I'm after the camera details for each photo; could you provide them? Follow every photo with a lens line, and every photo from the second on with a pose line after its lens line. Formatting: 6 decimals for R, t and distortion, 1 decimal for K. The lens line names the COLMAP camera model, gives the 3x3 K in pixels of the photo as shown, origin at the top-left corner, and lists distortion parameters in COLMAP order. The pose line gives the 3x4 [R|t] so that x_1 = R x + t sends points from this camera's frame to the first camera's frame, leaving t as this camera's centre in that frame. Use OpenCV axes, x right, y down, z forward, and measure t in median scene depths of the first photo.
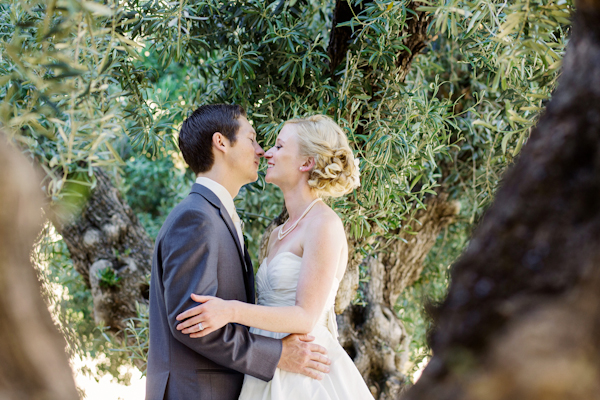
lens RADIAL K [[1370.4, 0, 300.1], [0, 1370.4, 159.4], [0, 0, 1]] dist [0.033703, -2.992725]
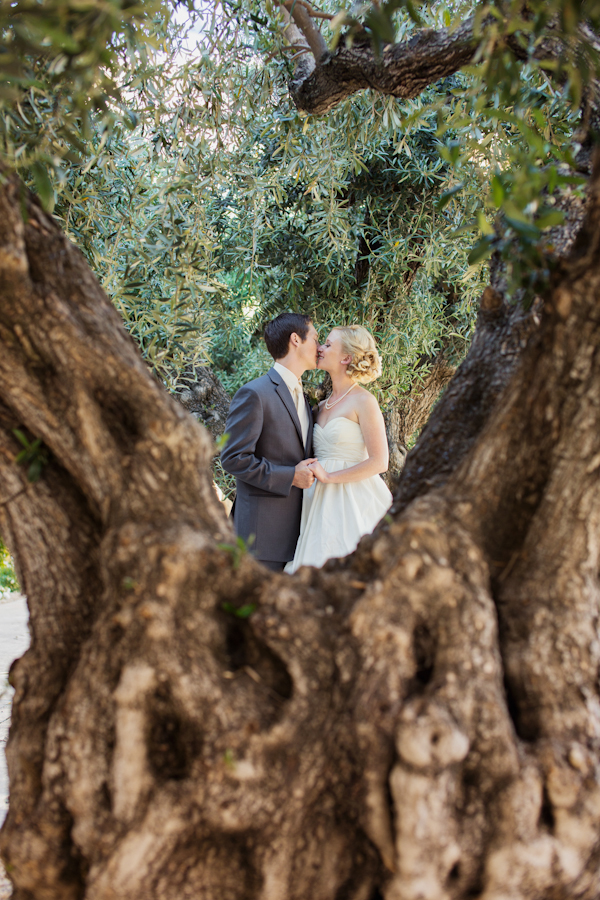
lens RADIAL K [[1152.6, 0, 300.0], [0, 1152.6, 450.0], [0, 0, 1]] dist [-0.098075, 0.028582]
pose [[0.999207, -0.008557, -0.038897, 0.008013], [0.013391, 0.991967, 0.125790, -0.044590], [0.037508, -0.126211, 0.991294, -0.198246]]
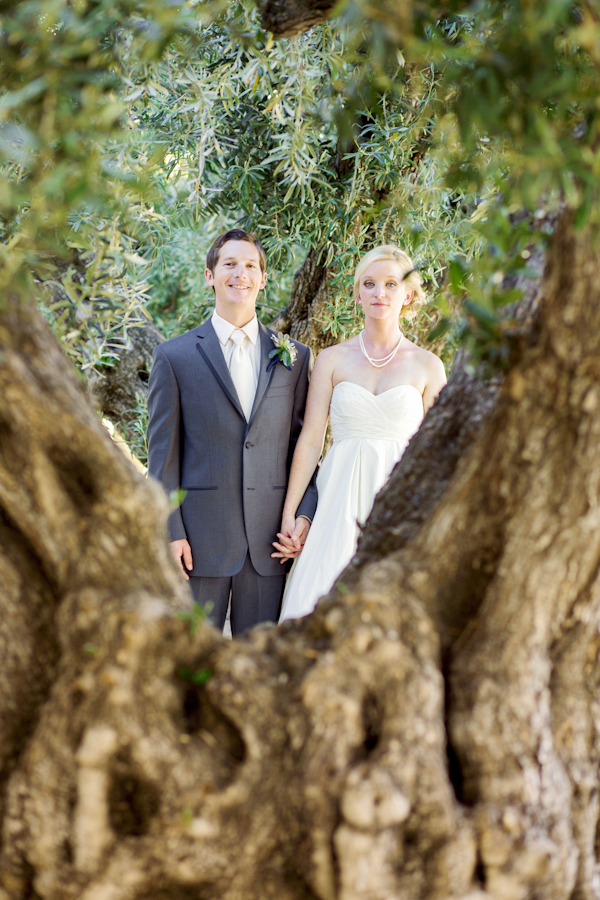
lens RADIAL K [[2055.7, 0, 300.0], [0, 2055.7, 450.0], [0, 0, 1]] dist [0.033703, -2.992725]
pose [[0.999821, 0.014571, -0.012094, 0.015536], [-0.012035, 0.982042, 0.188280, -0.152111], [0.014621, -0.188101, 0.982041, -0.500469]]
